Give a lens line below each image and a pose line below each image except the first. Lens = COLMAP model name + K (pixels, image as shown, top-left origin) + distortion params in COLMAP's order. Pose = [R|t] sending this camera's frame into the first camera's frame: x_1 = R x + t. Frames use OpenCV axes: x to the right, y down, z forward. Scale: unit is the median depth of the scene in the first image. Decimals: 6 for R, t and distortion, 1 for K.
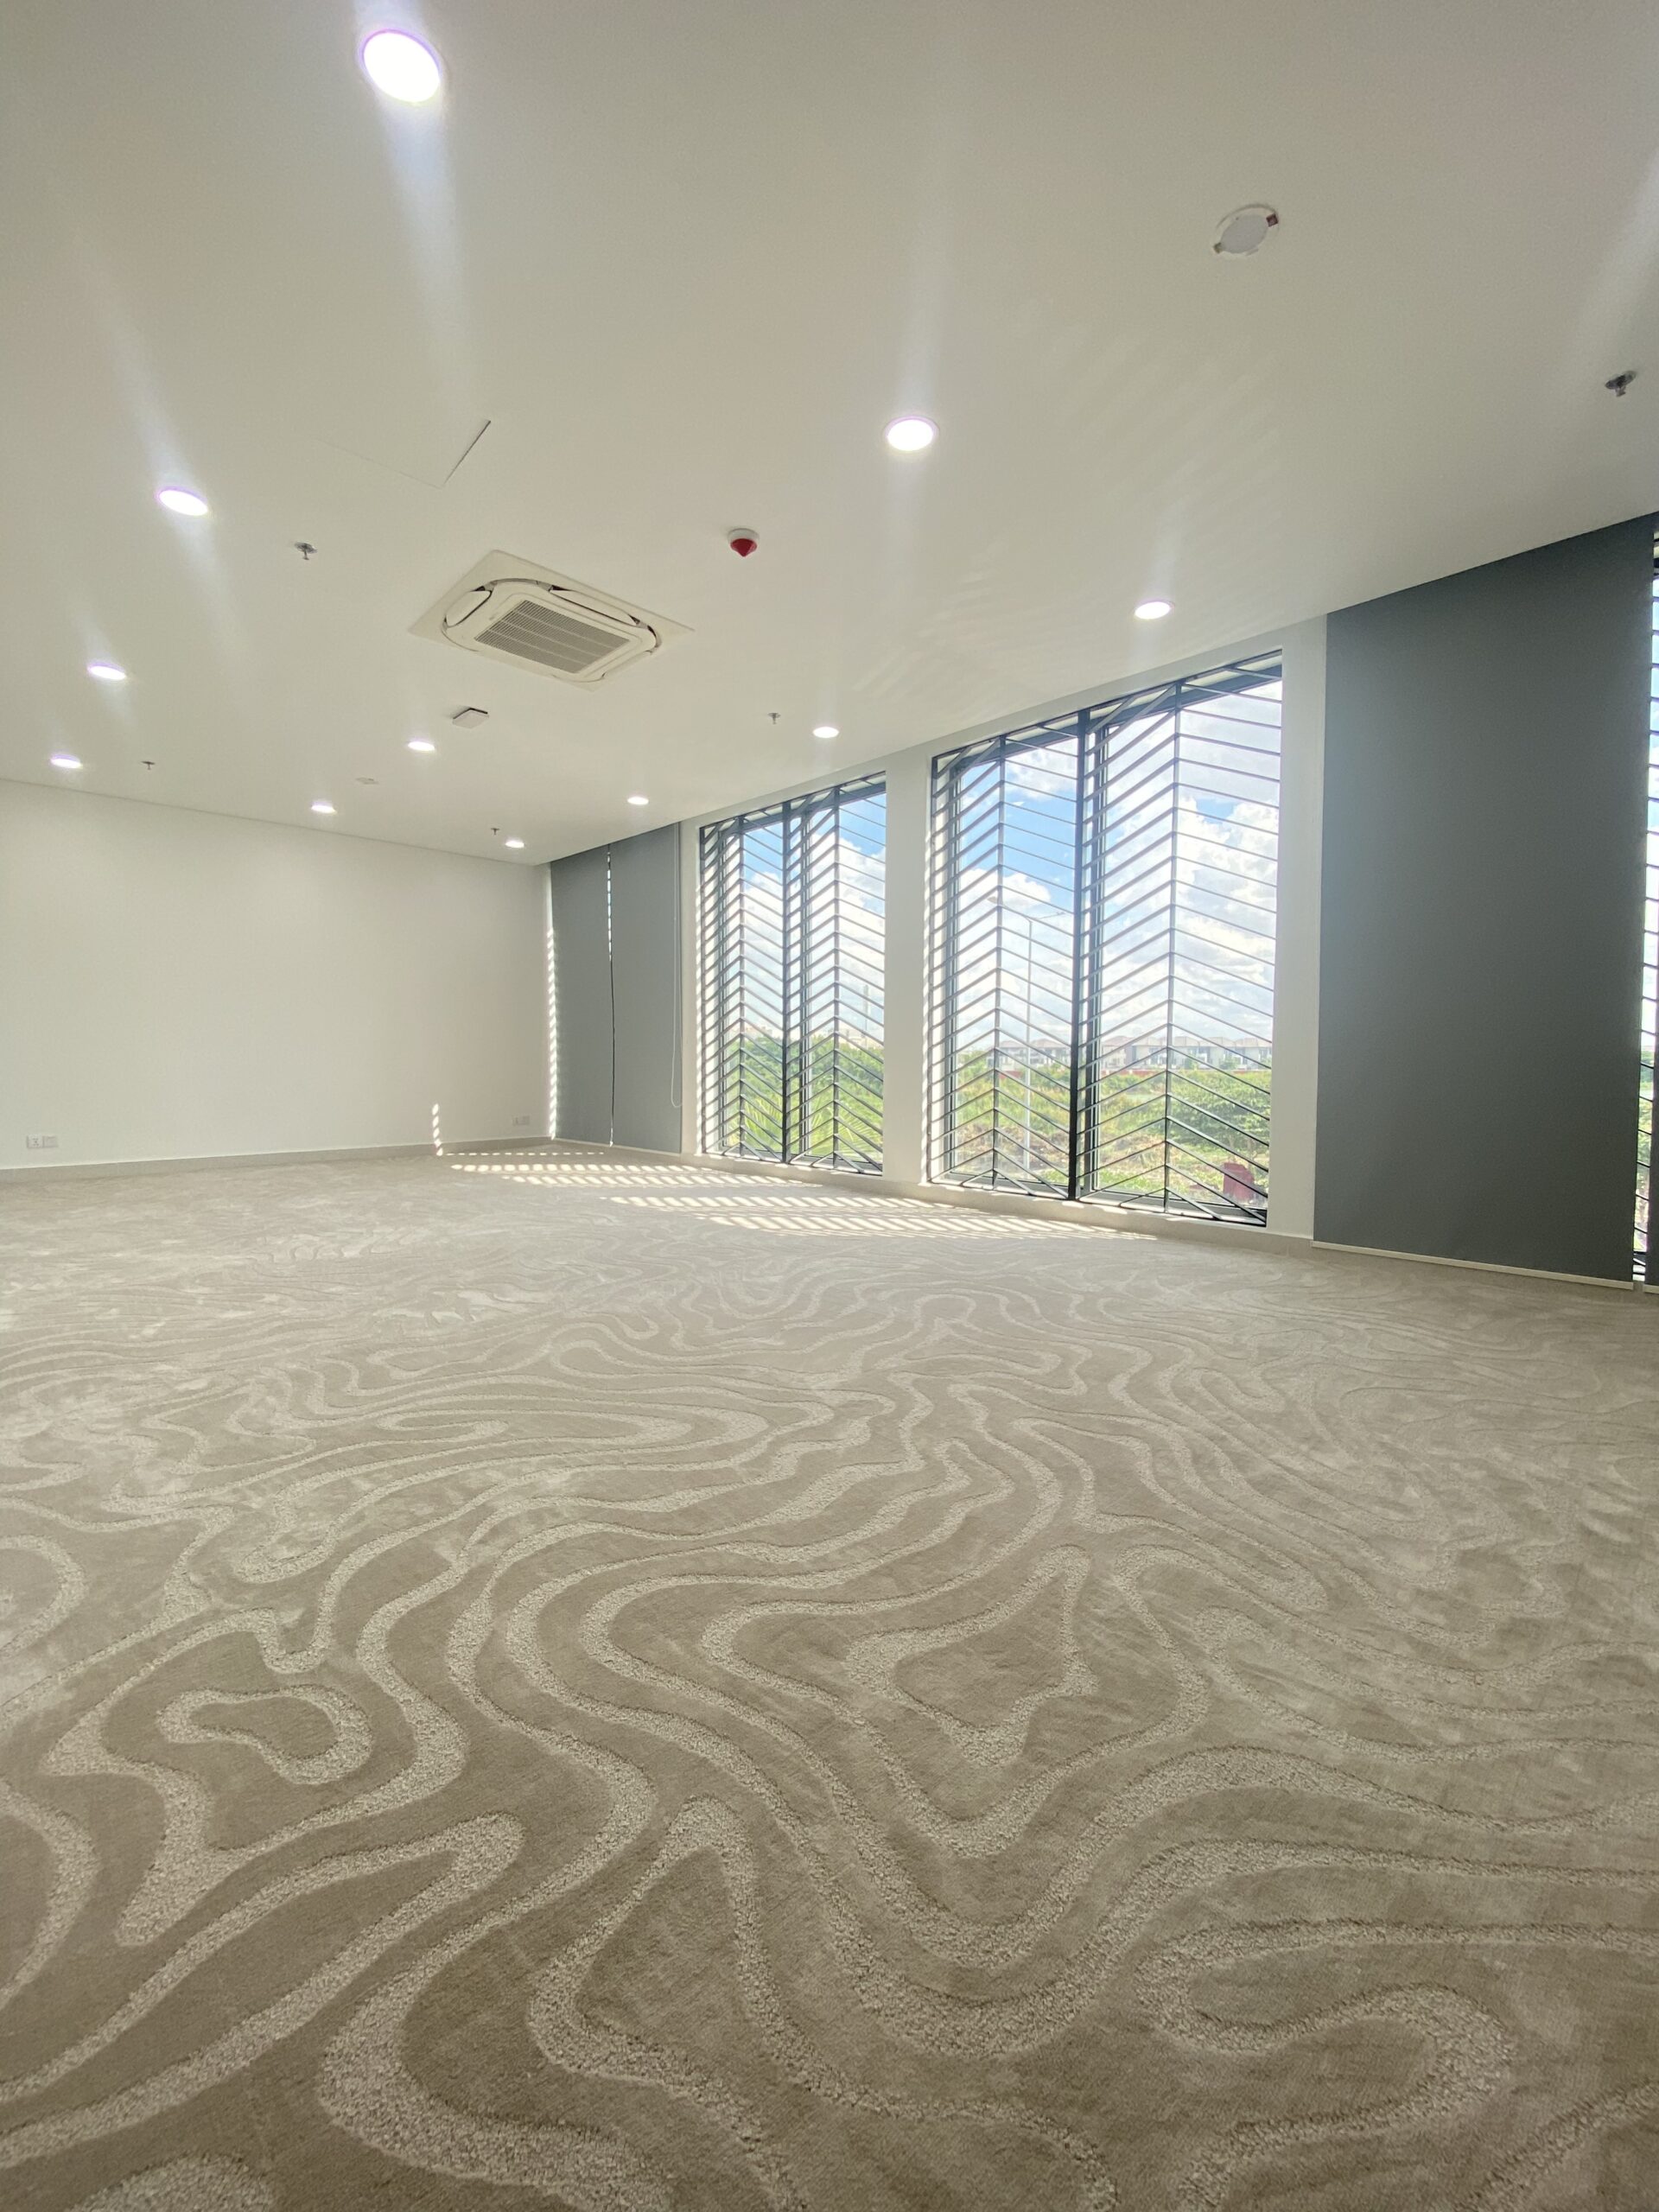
lens RADIAL K [[896.0, 0, 813.7], [0, 896.0, 1123.4], [0, 0, 1]] dist [-0.010265, -0.002159]
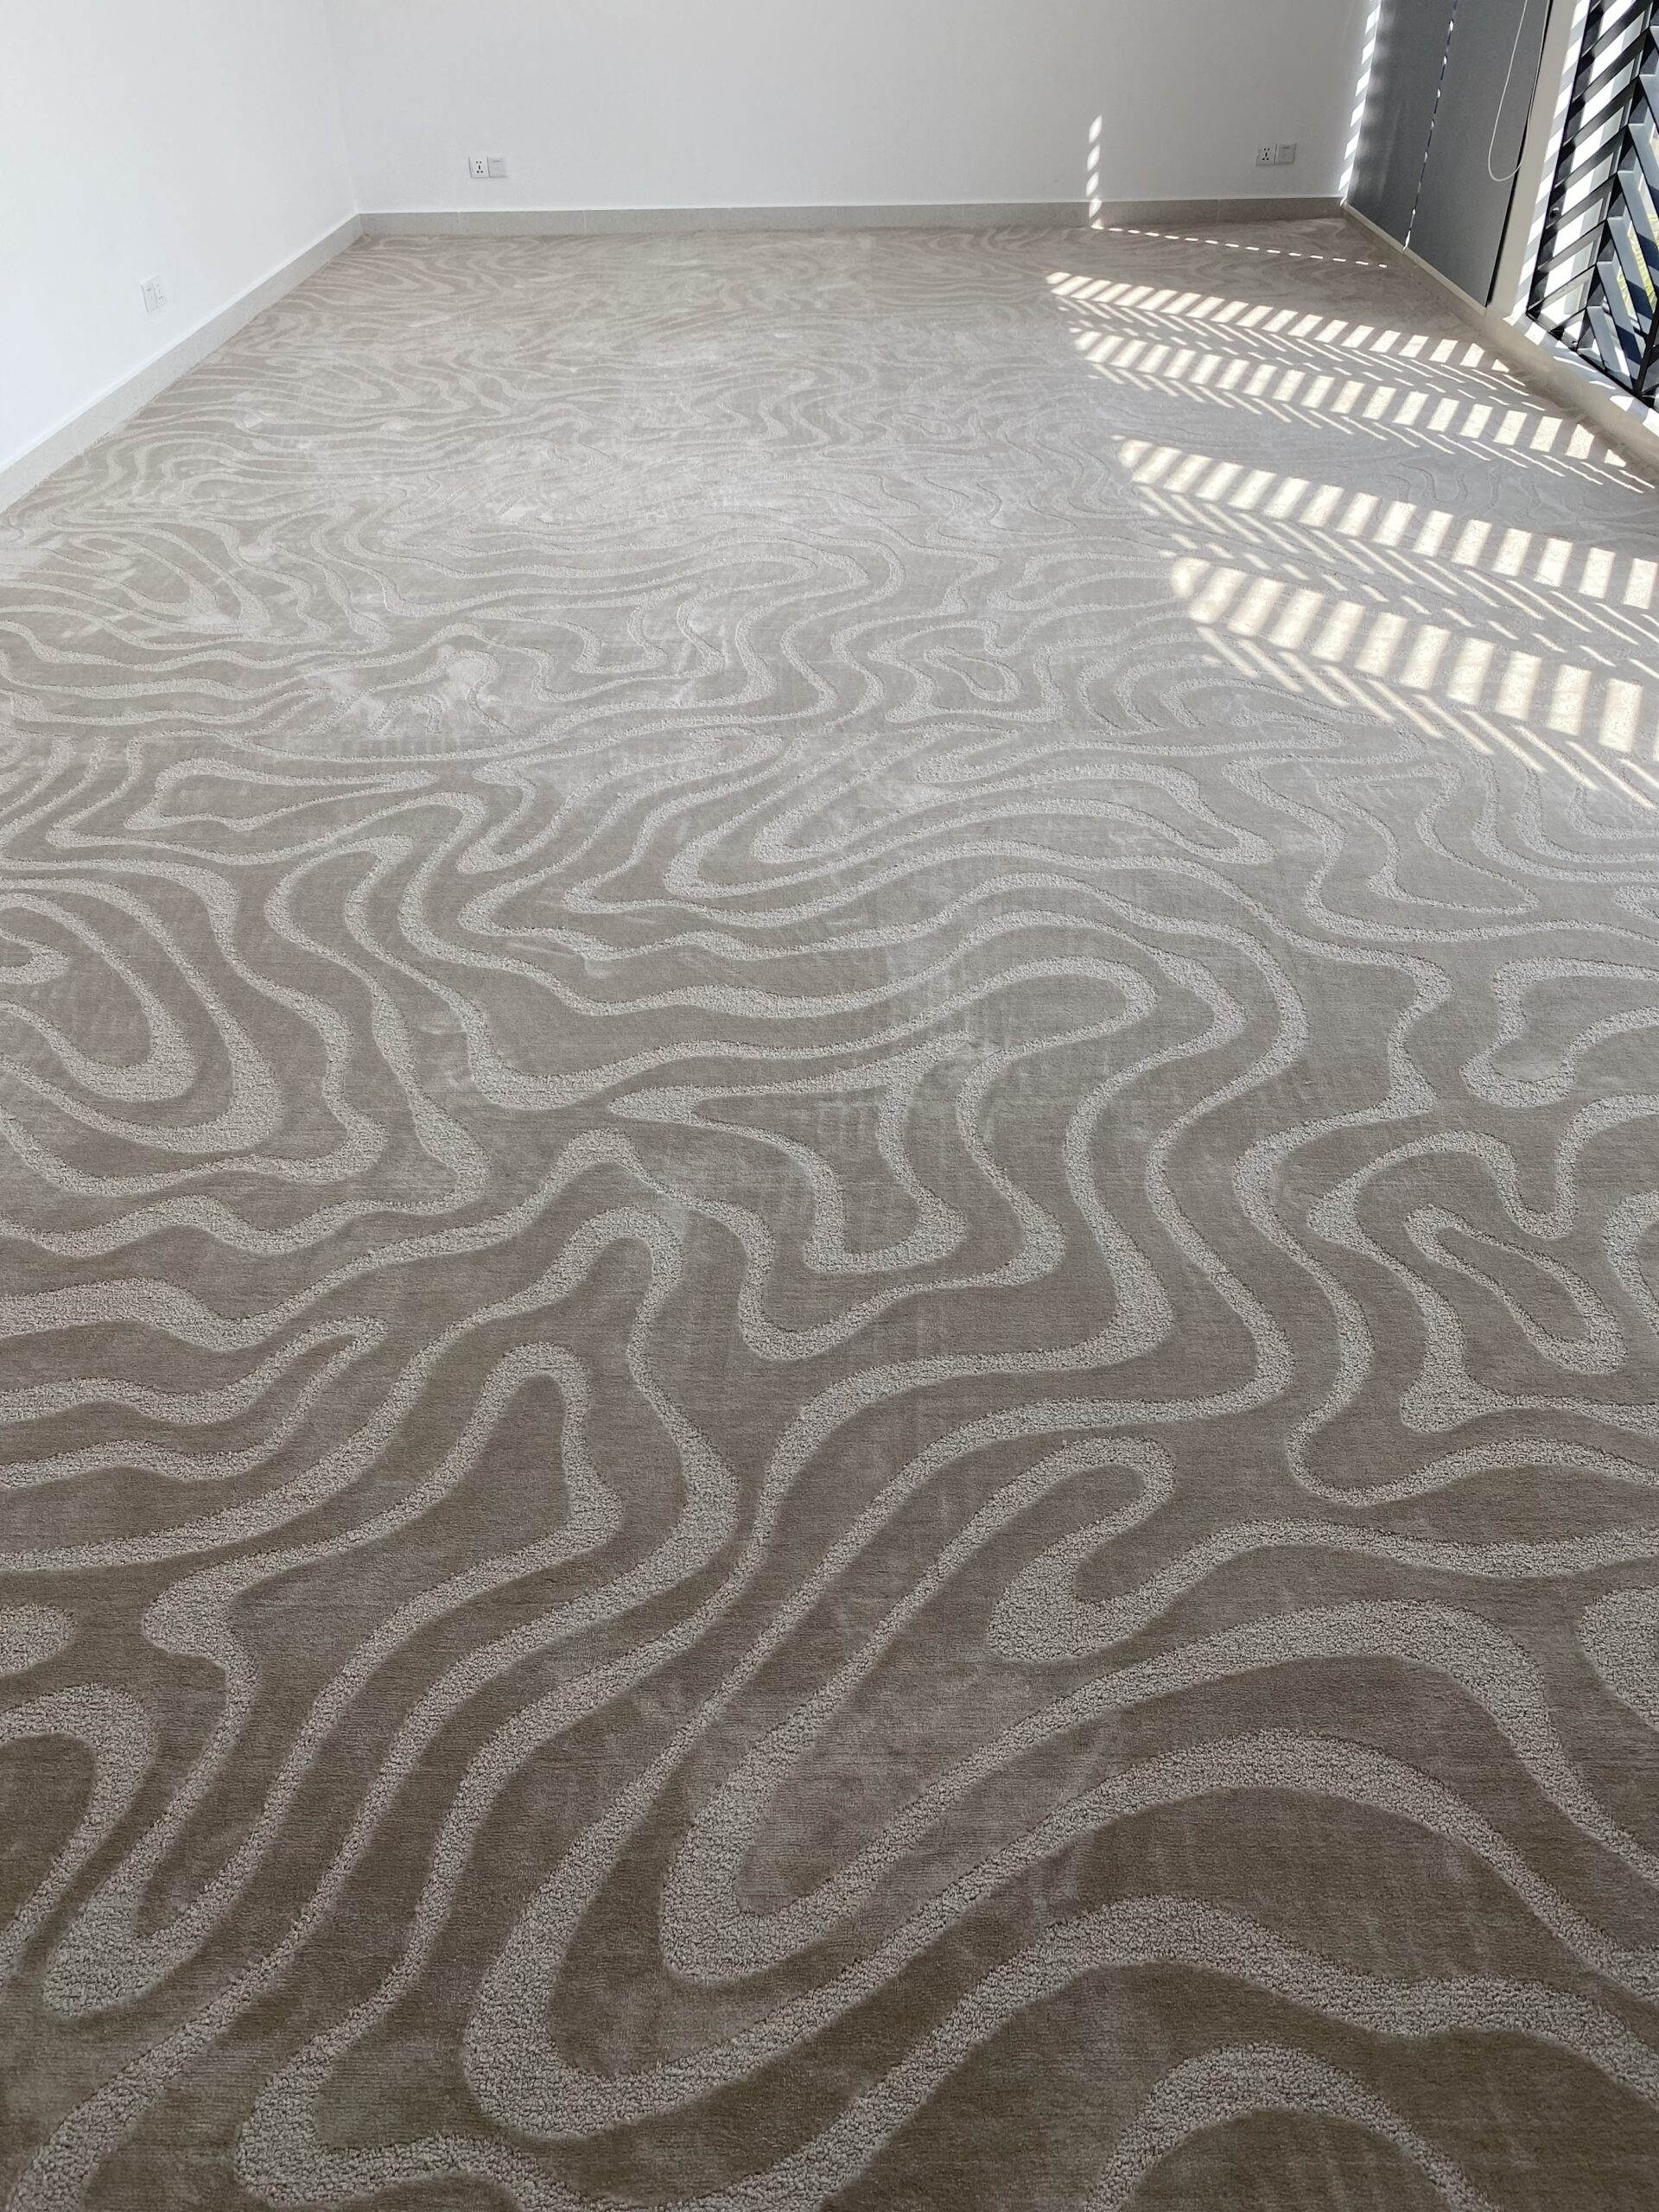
lens RADIAL K [[1687.1, 0, 827.5], [0, 1687.1, 1100.5], [0, 0, 1]] dist [0.016003, 0.000983]
pose [[0.701076, 0.406846, -0.585636, 0.701933], [-0.024538, 0.834546, 0.550391, -0.242721], [0.712664, -0.371495, 0.595064, 0.539671]]
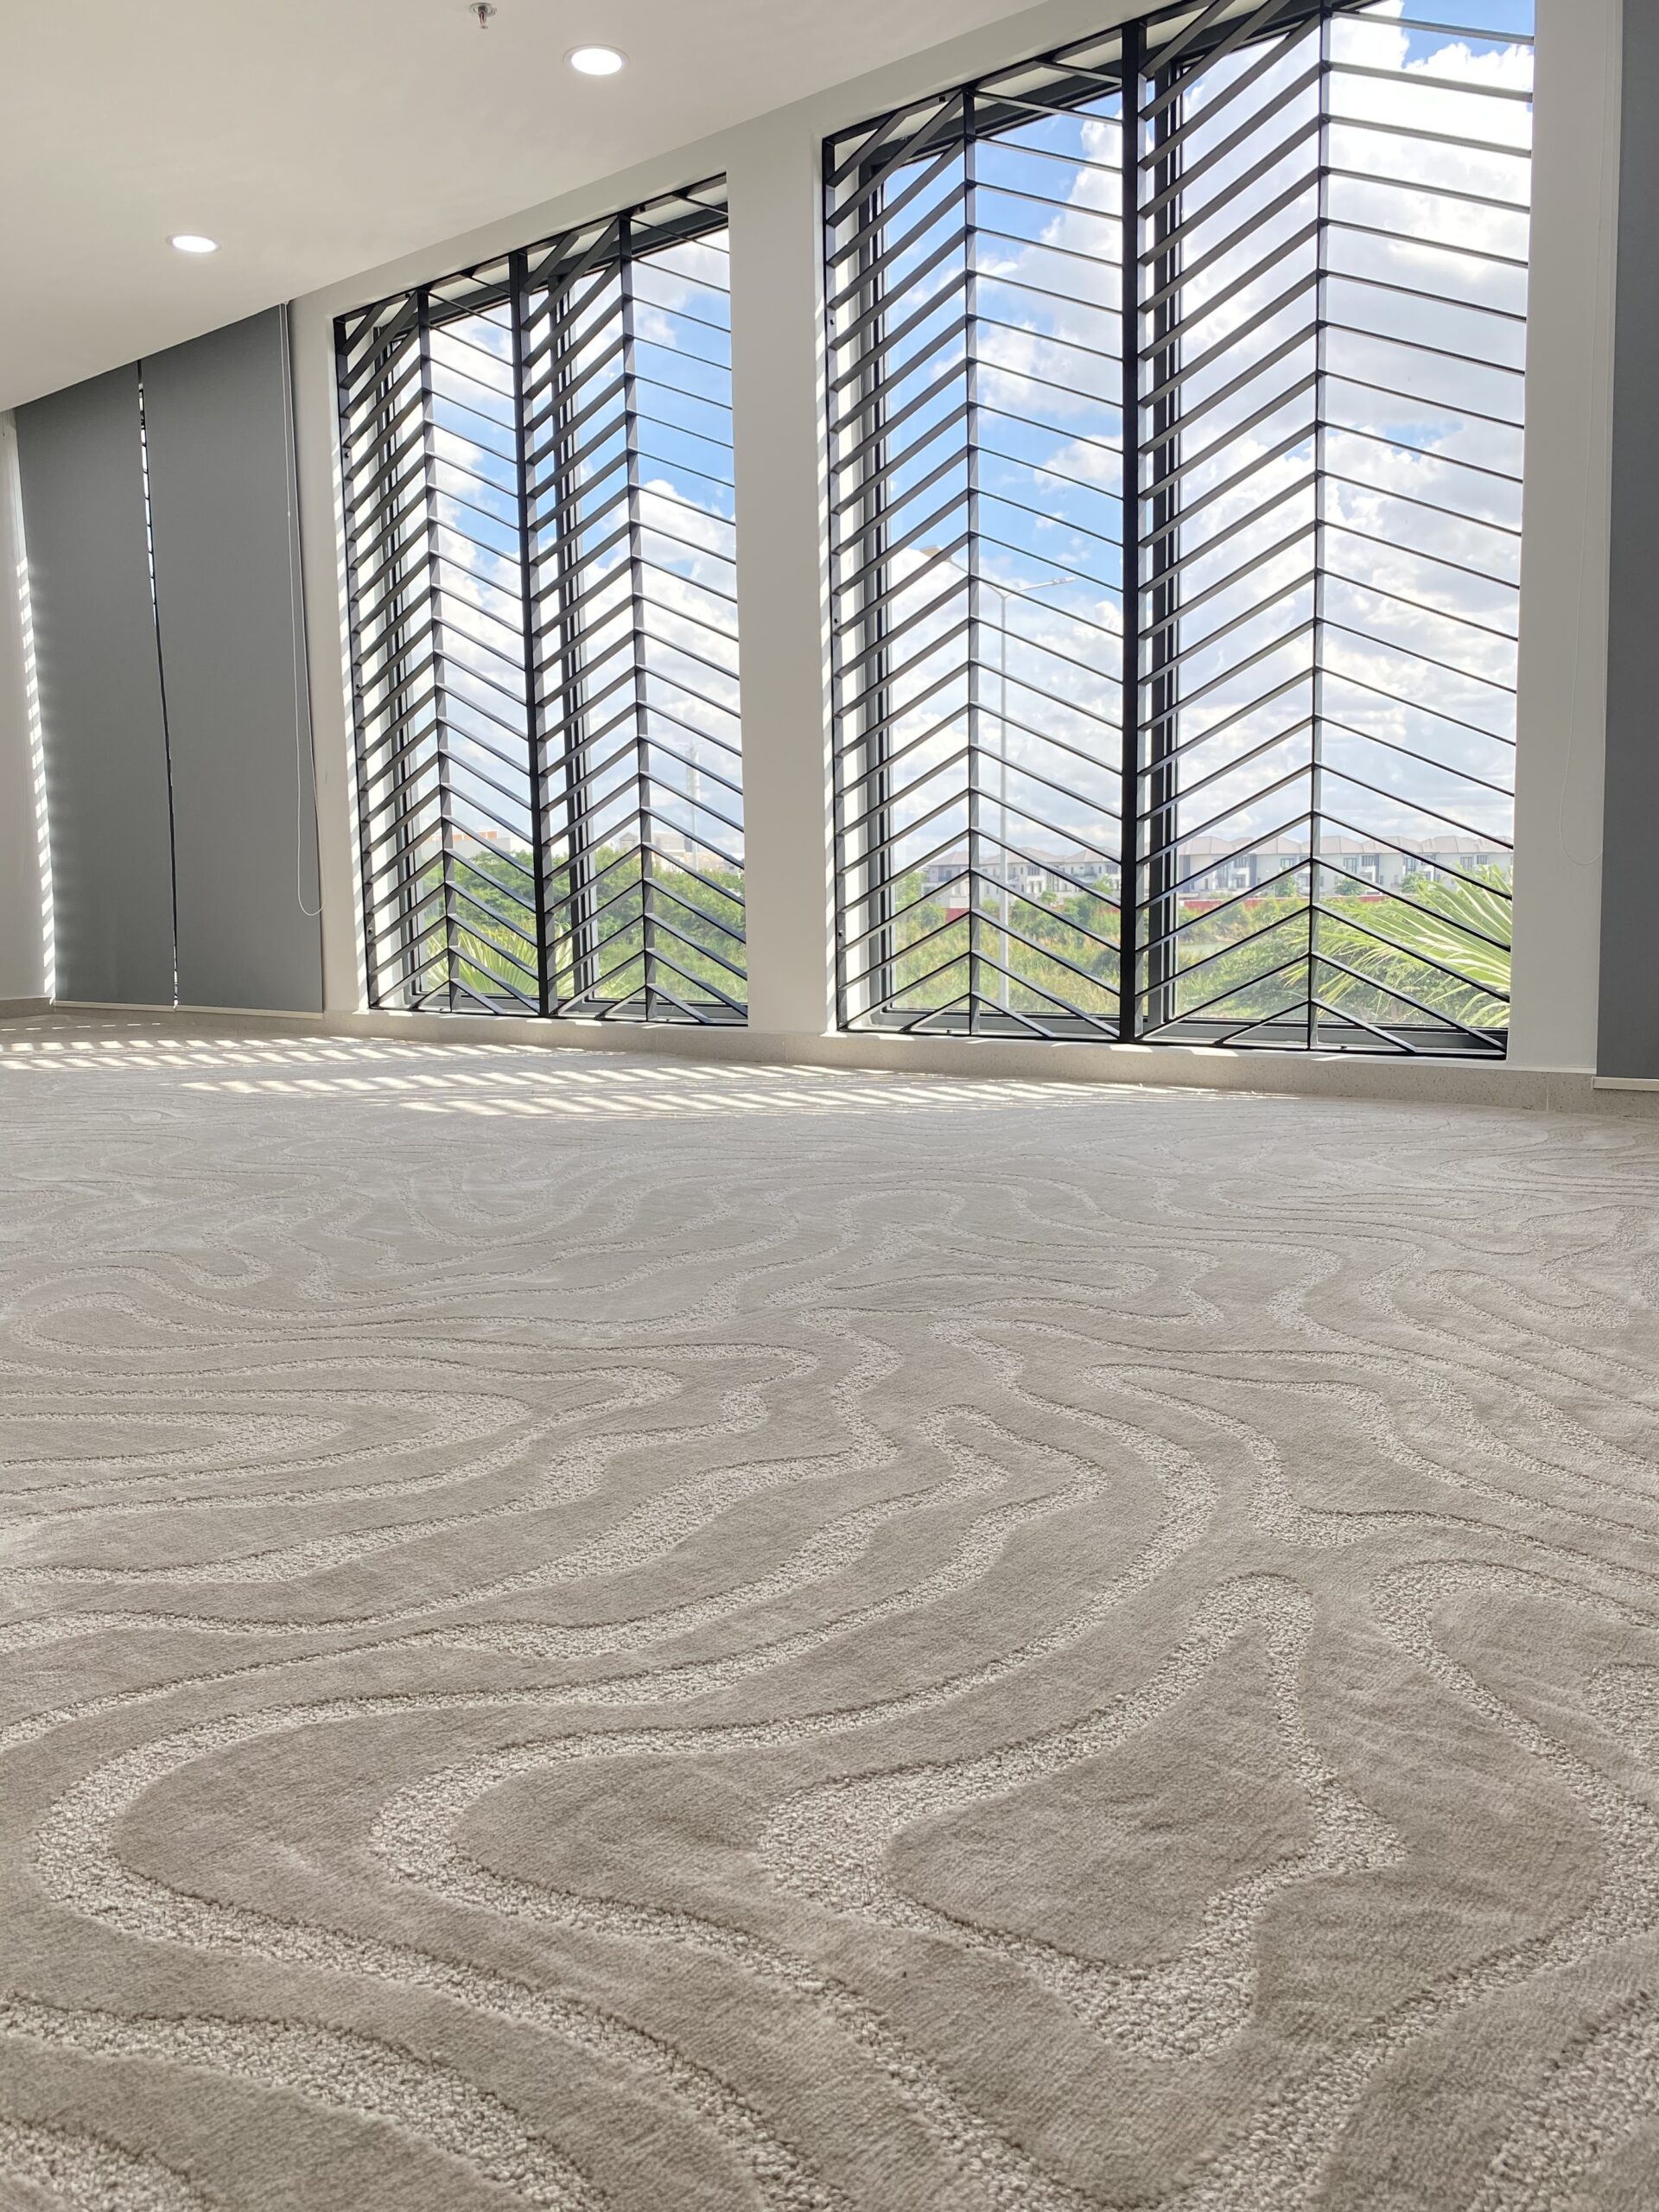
lens RADIAL K [[1687.1, 0, 813.2], [0, 1687.1, 1122.6], [0, 0, 1]] dist [0.016003, 0.000983]
pose [[0.991589, -0.038796, 0.123479, -0.009329], [0.031234, 0.997550, 0.062601, 0.128832], [-0.125605, -0.058217, 0.990371, 0.155801]]
